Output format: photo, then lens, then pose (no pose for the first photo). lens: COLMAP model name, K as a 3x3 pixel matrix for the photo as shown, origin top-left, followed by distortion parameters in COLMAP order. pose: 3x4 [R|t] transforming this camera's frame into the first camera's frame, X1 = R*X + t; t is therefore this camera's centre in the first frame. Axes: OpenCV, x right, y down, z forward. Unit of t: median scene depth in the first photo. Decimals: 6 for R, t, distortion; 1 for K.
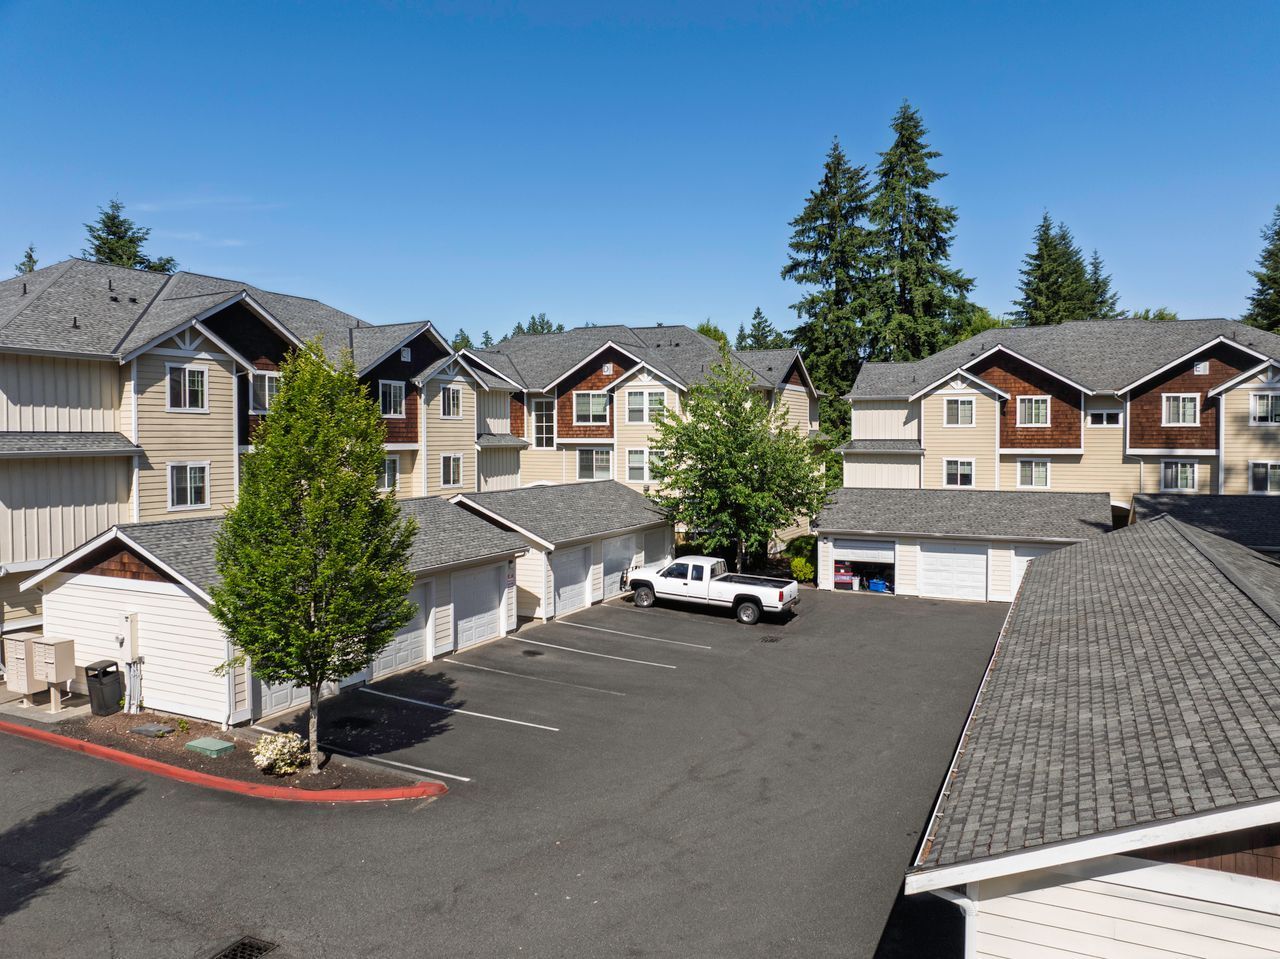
lens RADIAL K [[904.0, 0, 649.2], [0, 904.0, 466.7], [0, 0, 1]] dist [-0.046867, 0.022237]
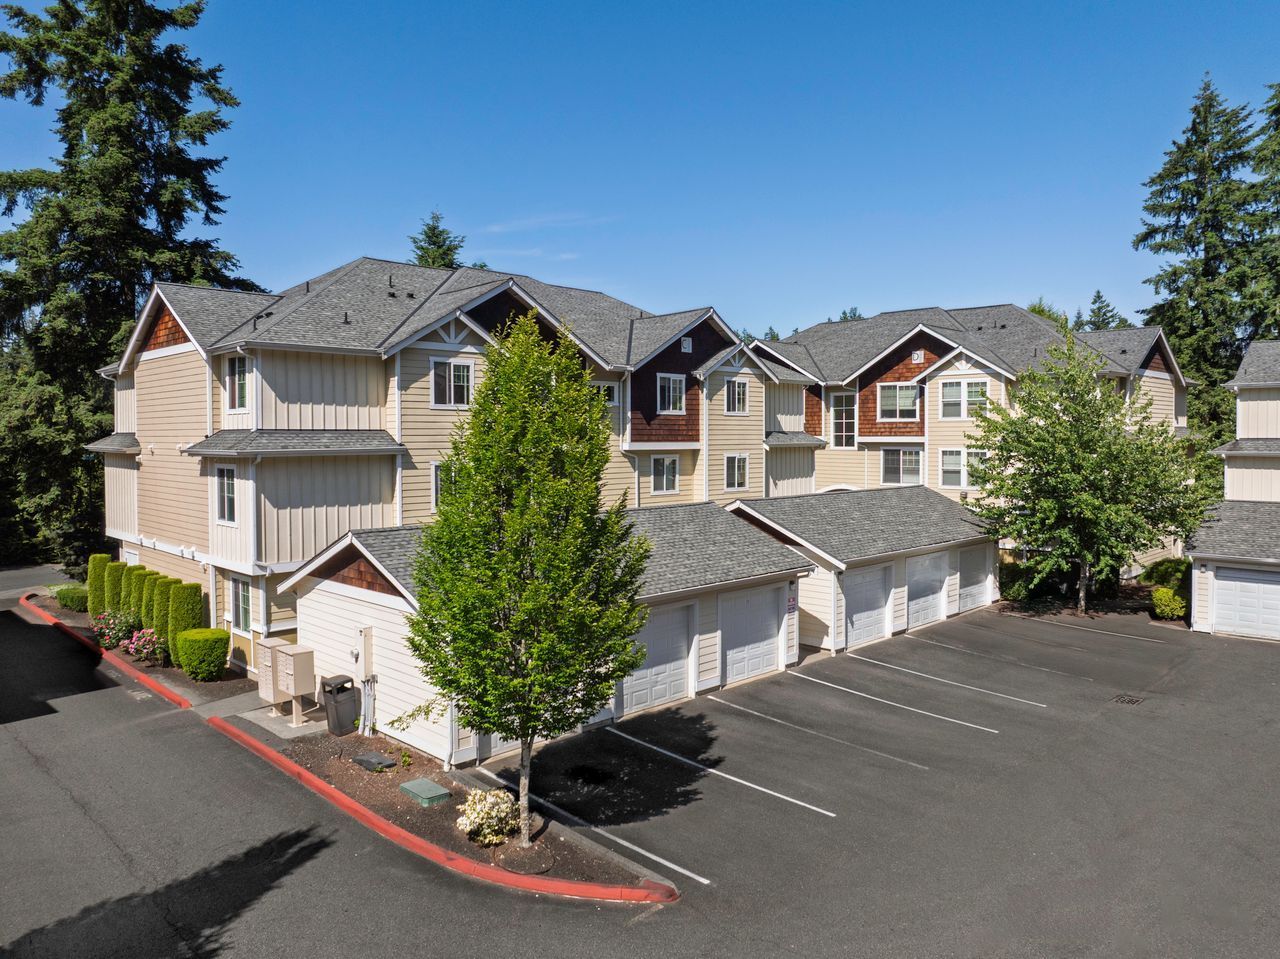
lens RADIAL K [[904.0, 0, 651.1], [0, 904.0, 468.2], [0, 0, 1]] dist [-0.046867, 0.022237]
pose [[0.942793, 0.010709, -0.333207, 0.001485], [-0.009765, 0.999942, 0.004509, -0.002843], [0.333236, -0.000997, 0.942843, 0.106972]]
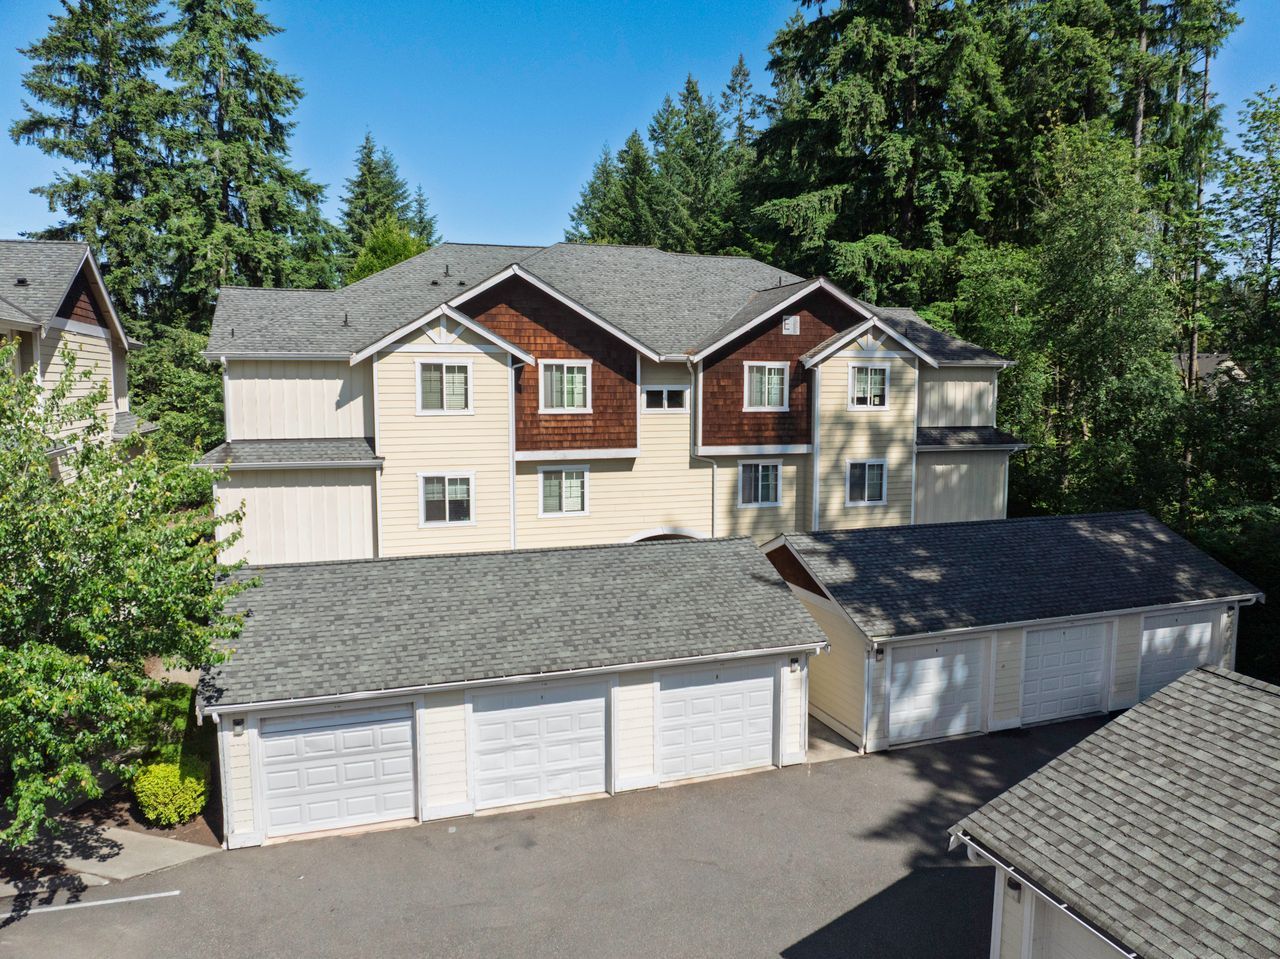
lens RADIAL K [[904.0, 0, 638.8], [0, 904.0, 480.0], [0, 0, 1]] dist [-0.046867, 0.022237]
pose [[0.723237, -0.070322, 0.687010, 0.054305], [0.020050, 0.996521, 0.080895, -0.047143], [-0.690308, -0.044732, 0.722131, 0.535432]]
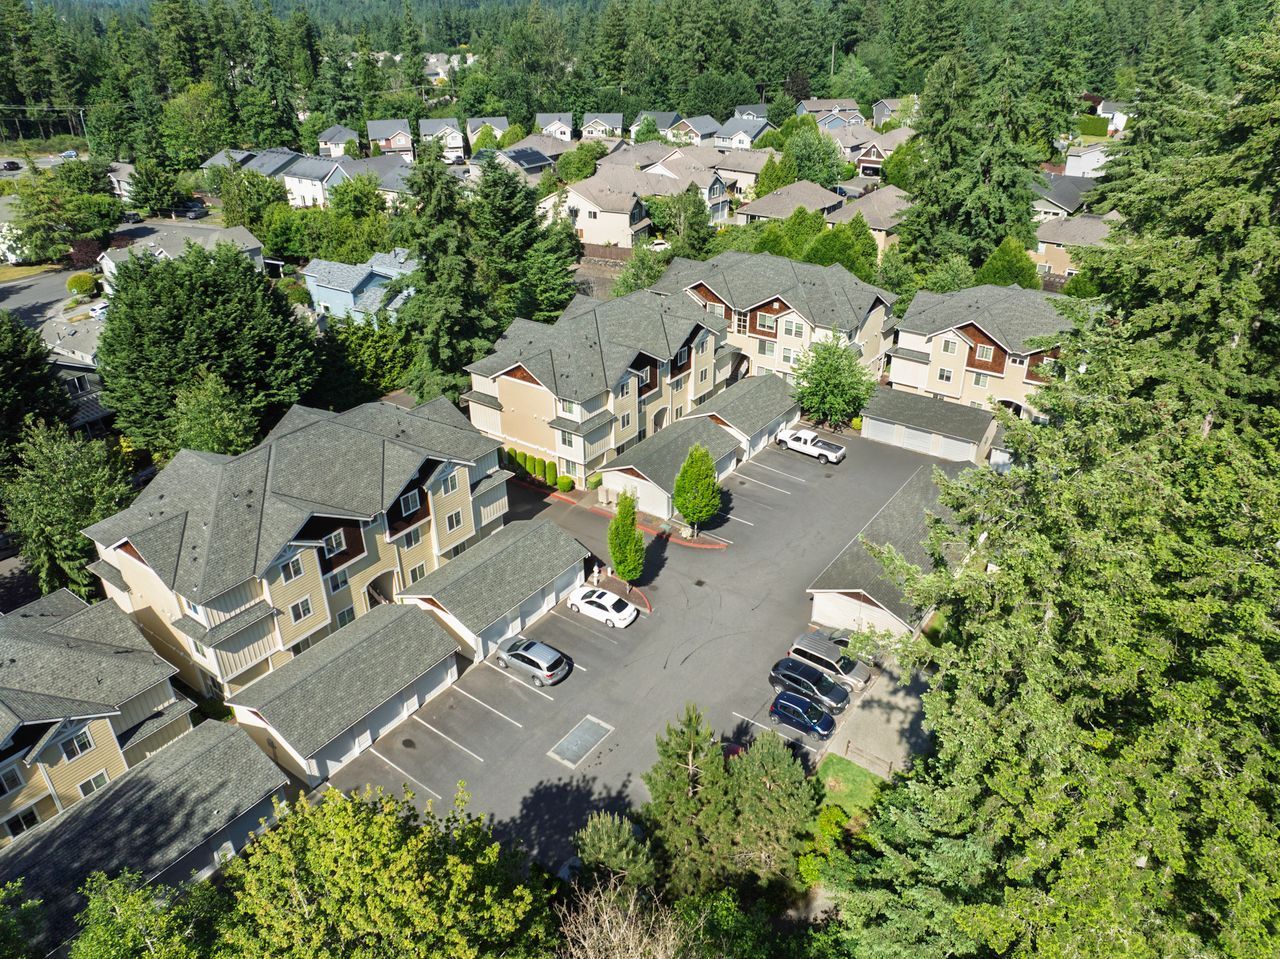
lens RADIAL K [[904.0, 0, 640.2], [0, 904.0, 479.0], [0, 0, 1]] dist [-0.046867, 0.022237]
pose [[0.983870, 0.083019, -0.158456, 0.006300], [-0.001039, 0.888427, 0.459018, -0.733268], [0.178884, -0.451449, 0.874182, -1.036530]]
